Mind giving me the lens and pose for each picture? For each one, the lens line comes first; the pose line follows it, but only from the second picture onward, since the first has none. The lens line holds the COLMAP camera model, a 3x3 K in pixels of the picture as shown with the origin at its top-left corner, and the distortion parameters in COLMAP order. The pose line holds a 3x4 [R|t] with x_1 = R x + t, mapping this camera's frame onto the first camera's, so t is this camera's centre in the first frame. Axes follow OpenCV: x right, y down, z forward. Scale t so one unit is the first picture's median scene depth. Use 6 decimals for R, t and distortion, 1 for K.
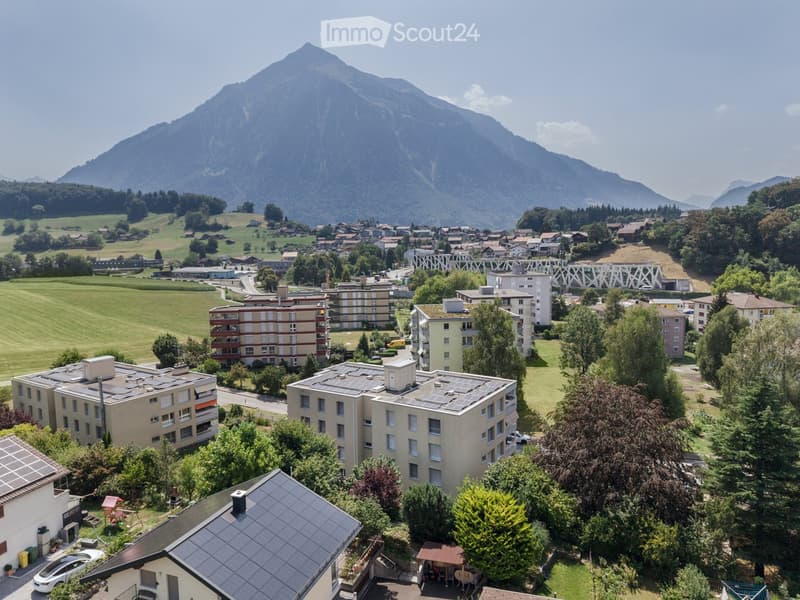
lens RADIAL K [[551.2, 0, 400.0], [0, 551.2, 300.0], [0, 0, 1]] dist [0.003133, -0.000710]
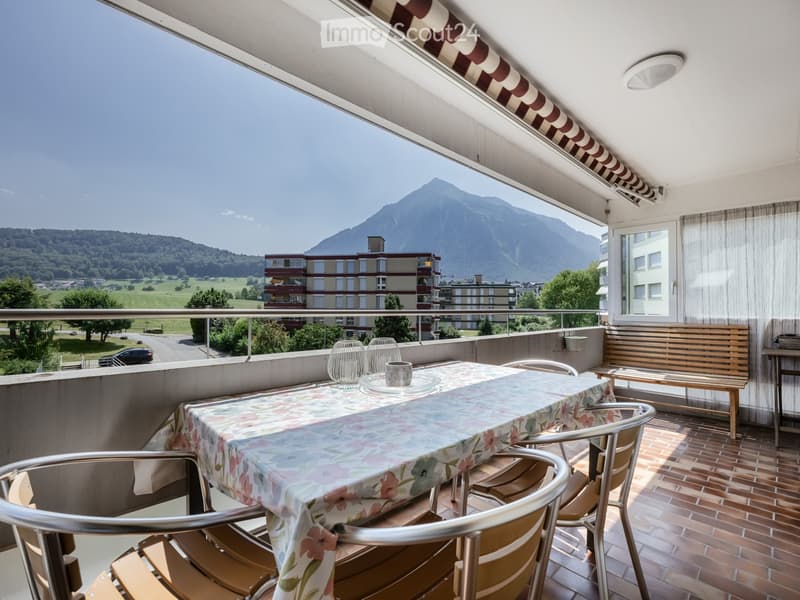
lens RADIAL K [[371.1, 0, 400.0], [0, 371.1, 300.0], [0, 0, 1]] dist [-0.001356, -0.000254]
pose [[0.969877, 0.031634, -0.241532, -0.012383], [-0.057058, 0.993450, -0.099004, 0.019667], [0.236818, 0.109803, 0.965329, 0.105834]]
